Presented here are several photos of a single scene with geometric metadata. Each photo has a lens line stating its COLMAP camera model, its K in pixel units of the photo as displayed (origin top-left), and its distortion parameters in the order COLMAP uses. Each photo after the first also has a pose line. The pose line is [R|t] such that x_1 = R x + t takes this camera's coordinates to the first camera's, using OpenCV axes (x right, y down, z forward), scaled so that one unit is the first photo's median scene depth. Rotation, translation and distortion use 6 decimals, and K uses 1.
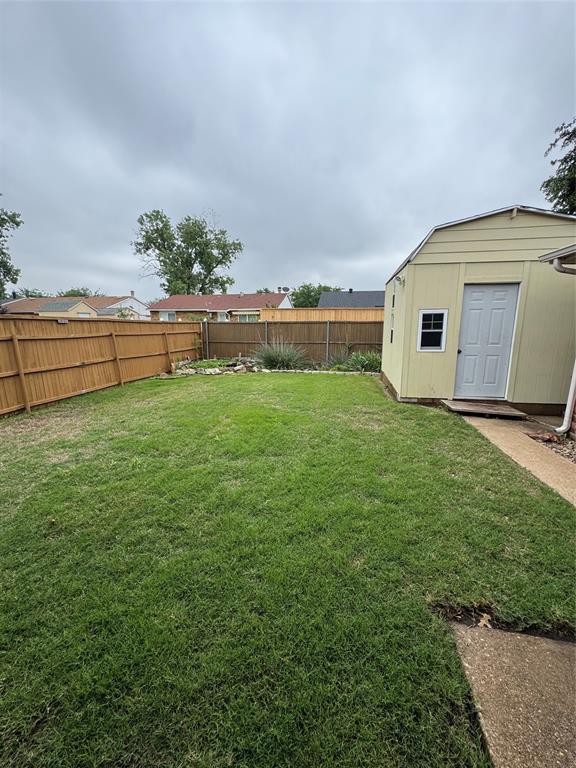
lens RADIAL K [[306.1, 0, 290.6], [0, 306.1, 384.9], [0, 0, 1]] dist [-0.009342, 0.000495]
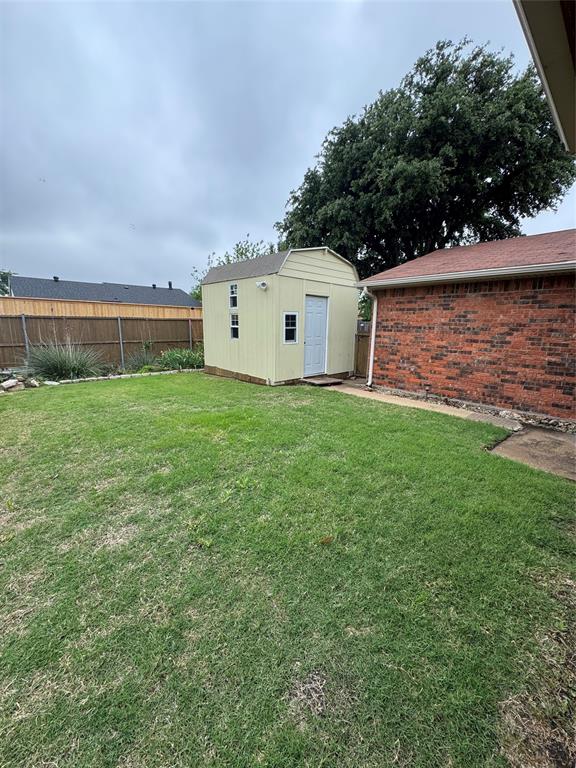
lens RADIAL K [[306.1, 0, 289.1], [0, 306.1, 384.1], [0, 0, 1]] dist [-0.009342, 0.000495]
pose [[0.602720, -0.141493, 0.785308, -0.604692], [0.138924, 0.987730, 0.071341, -0.033039], [-0.785766, 0.066099, 0.614982, 0.208866]]
